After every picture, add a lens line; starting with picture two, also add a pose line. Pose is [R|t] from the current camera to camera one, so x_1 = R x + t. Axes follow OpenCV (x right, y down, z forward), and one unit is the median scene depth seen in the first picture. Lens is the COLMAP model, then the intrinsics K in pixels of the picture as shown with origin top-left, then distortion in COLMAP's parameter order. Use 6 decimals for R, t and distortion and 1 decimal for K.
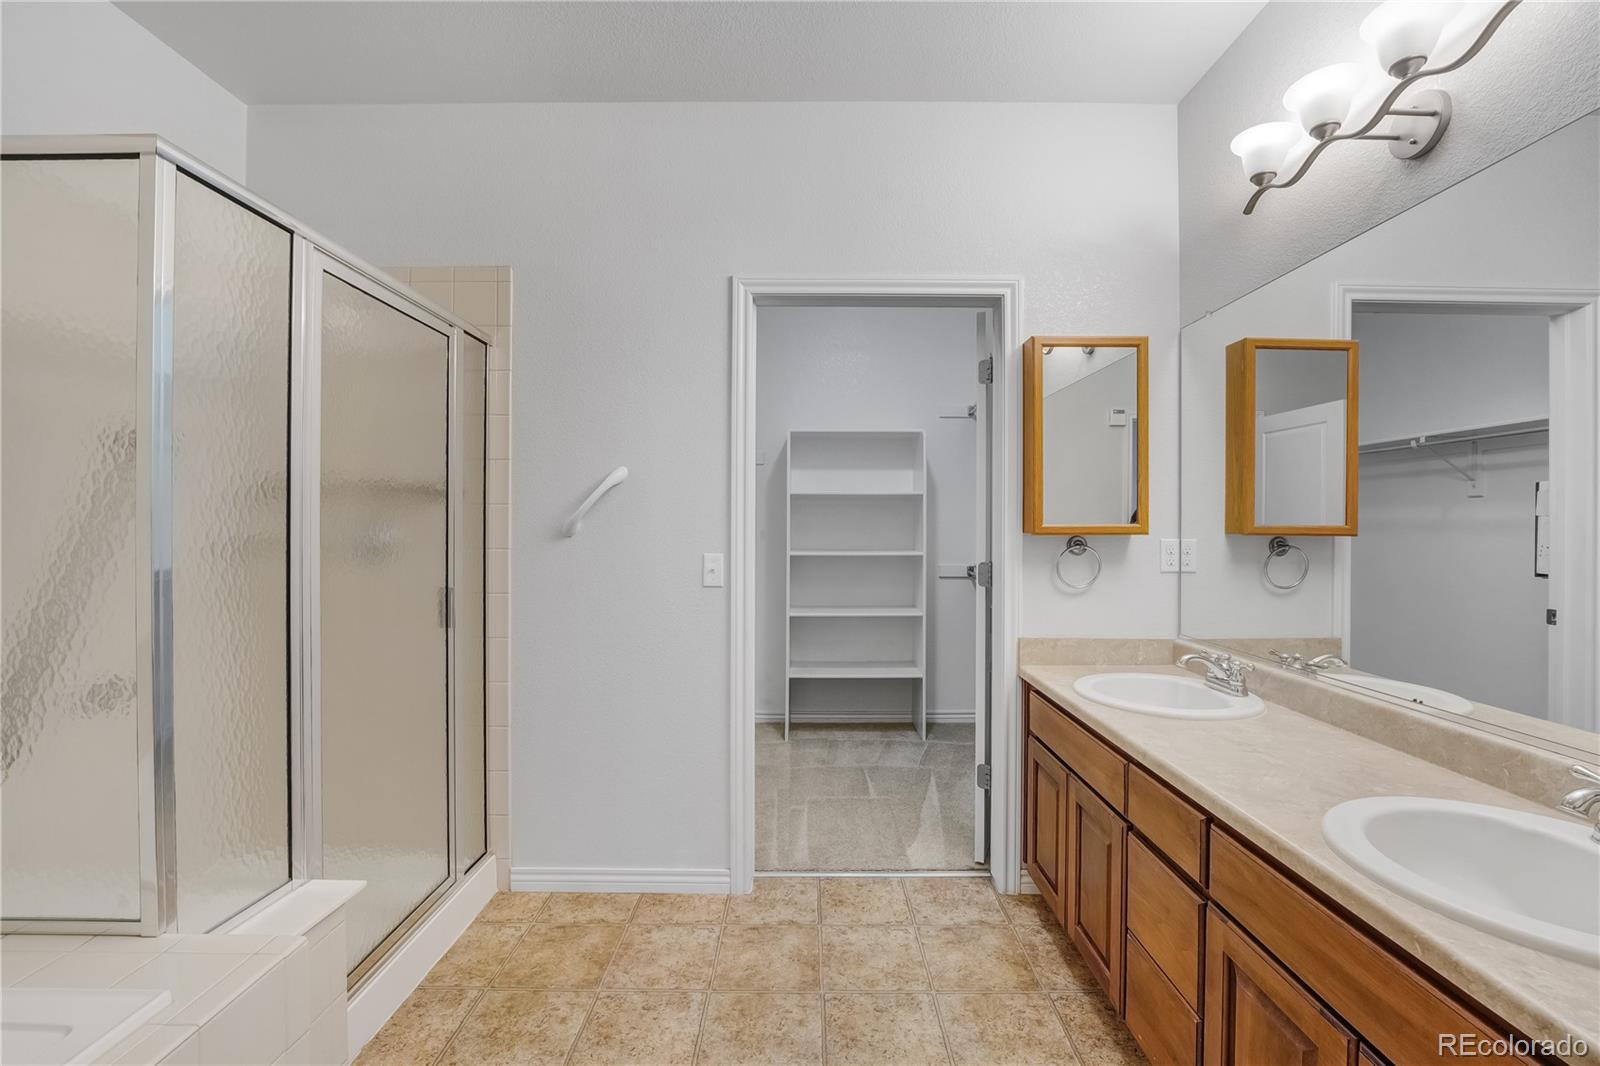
lens RADIAL K [[667.5, 0, 803.9], [0, 667.5, 522.9], [0, 0, 1]] dist [-0.021145, 0.000724]
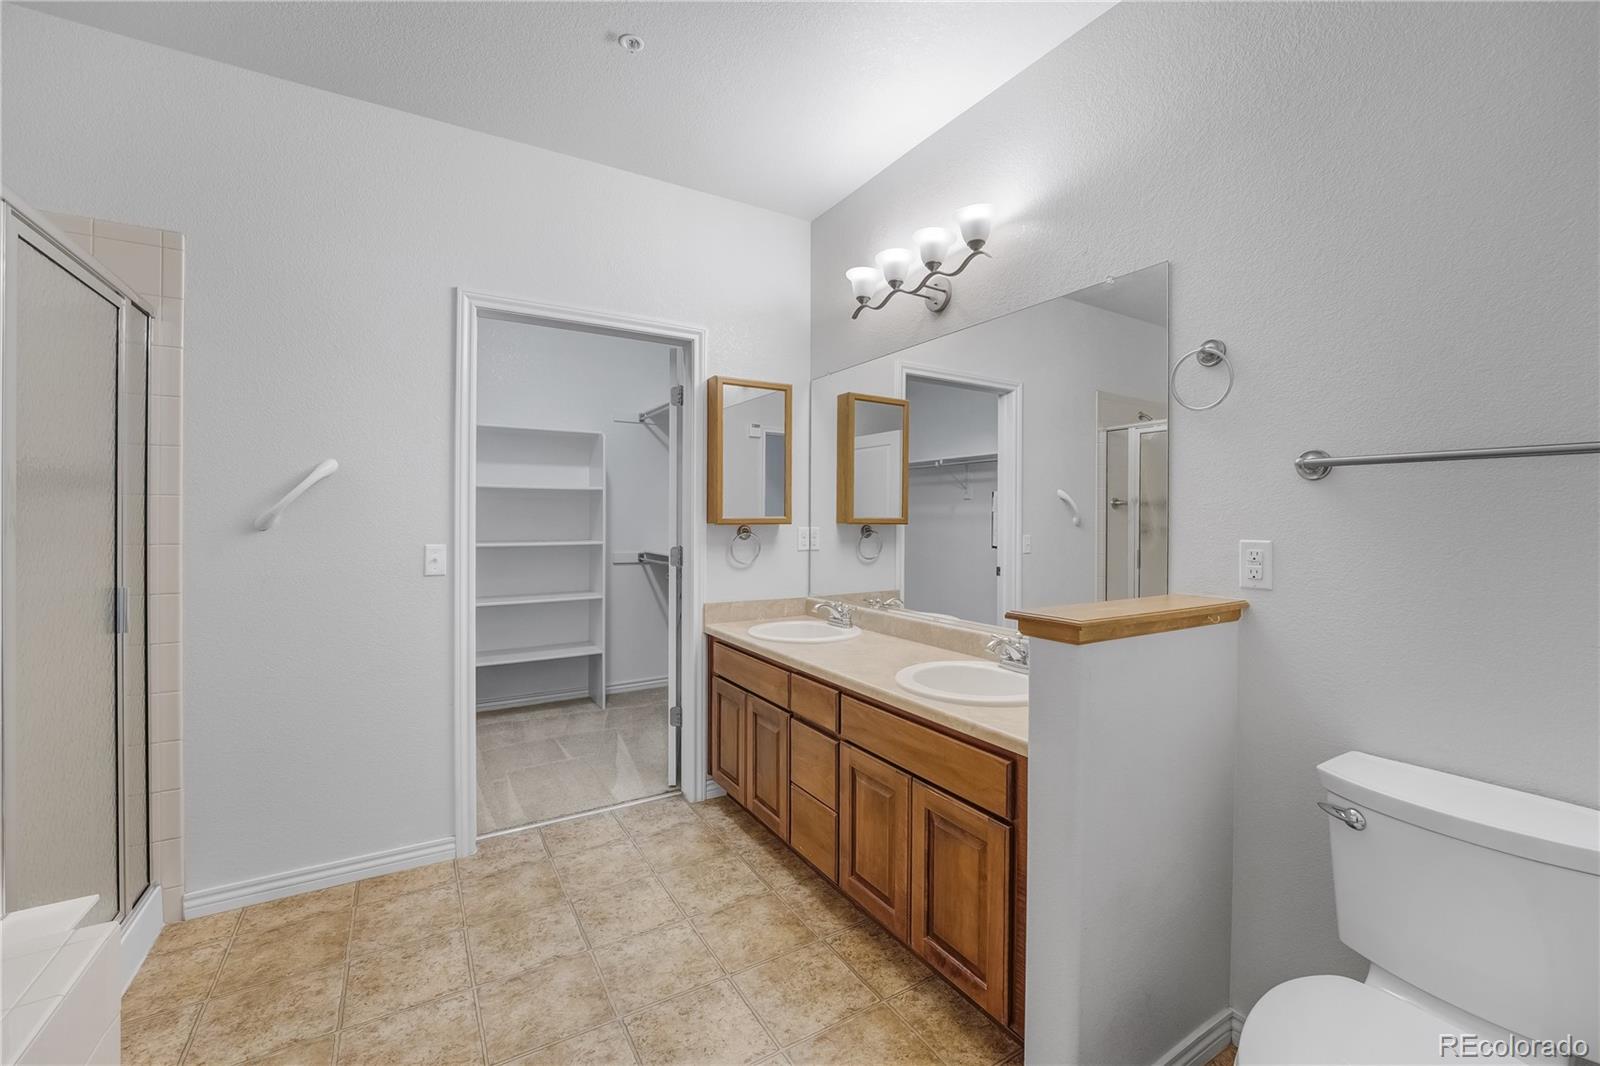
lens RADIAL K [[658.5, 0, 804.5], [0, 658.5, 517.3], [0, 0, 1]] dist [-0.014365, -0.000183]
pose [[0.854294, -0.001247, 0.519789, -0.181563], [-0.000836, 0.999993, 0.003771, -0.002051], [-0.519790, -0.003656, 0.854286, -0.208885]]
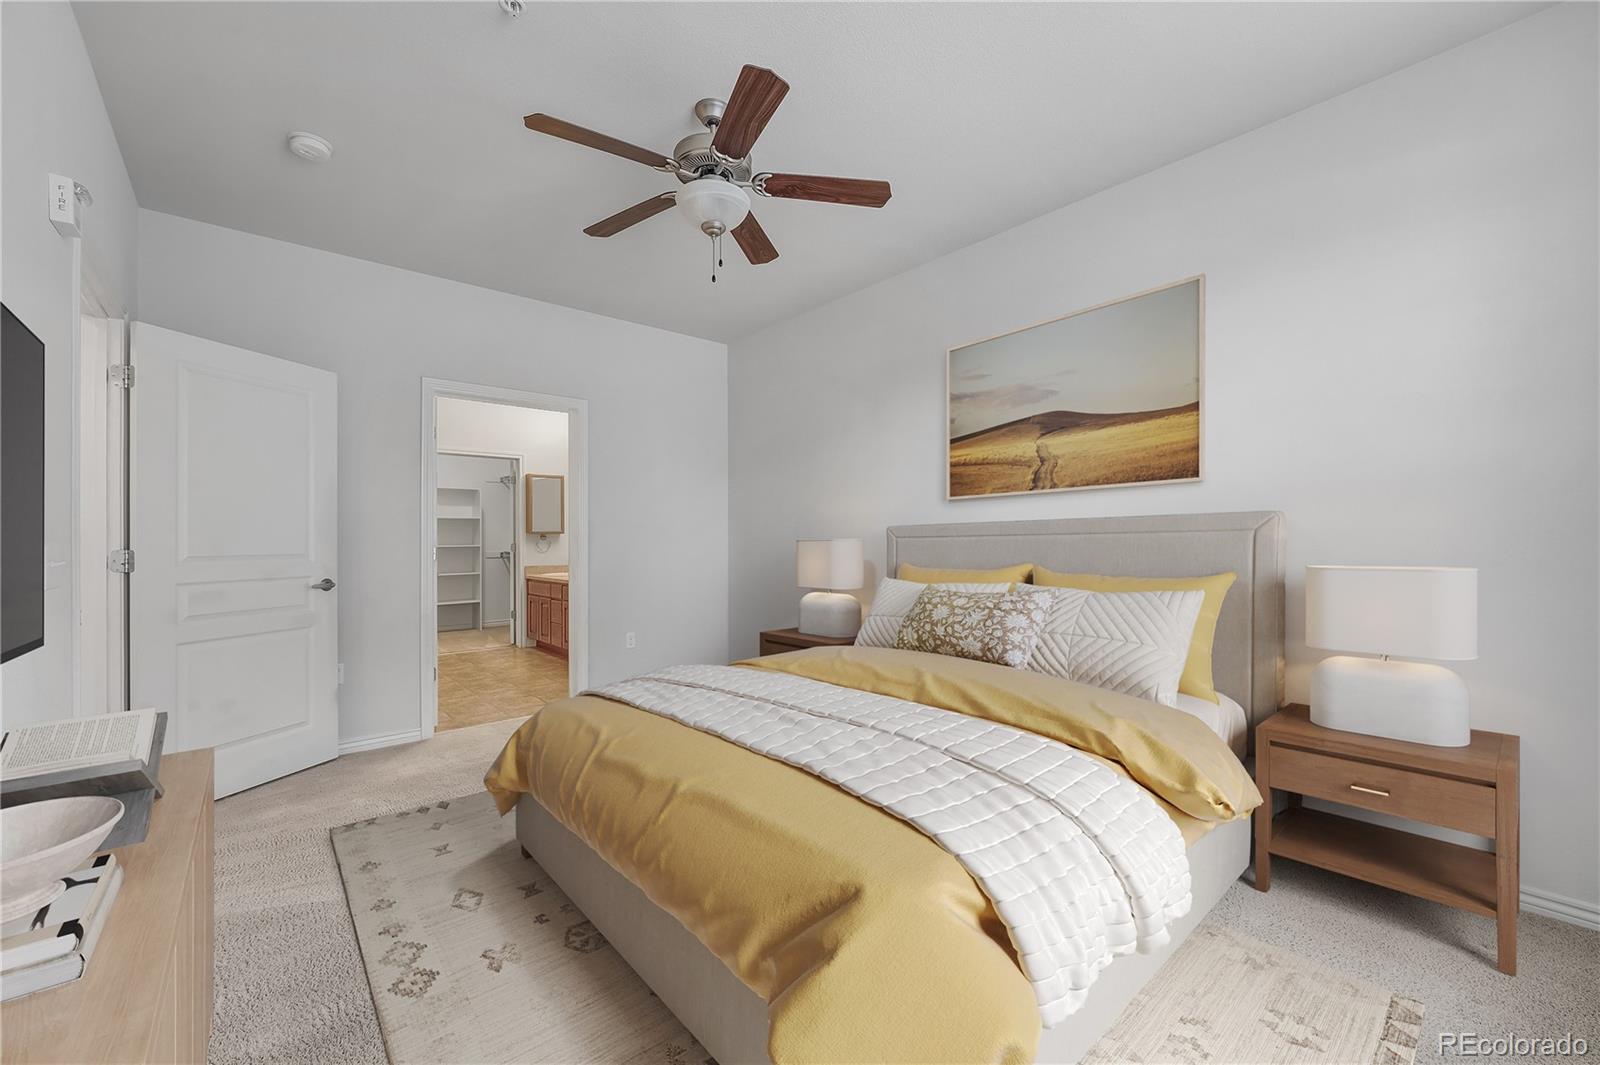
lens RADIAL K [[640.9, 0, 800.0], [0, 640.9, 532.5], [0, 0, 1]] dist [-0.013495, -0.000136]
pose [[0.753954, -0.003483, 0.656918, -0.701949], [0.007914, 0.999962, -0.003782, 0.033212], [-0.656879, 0.008050, 0.753953, -2.197674]]
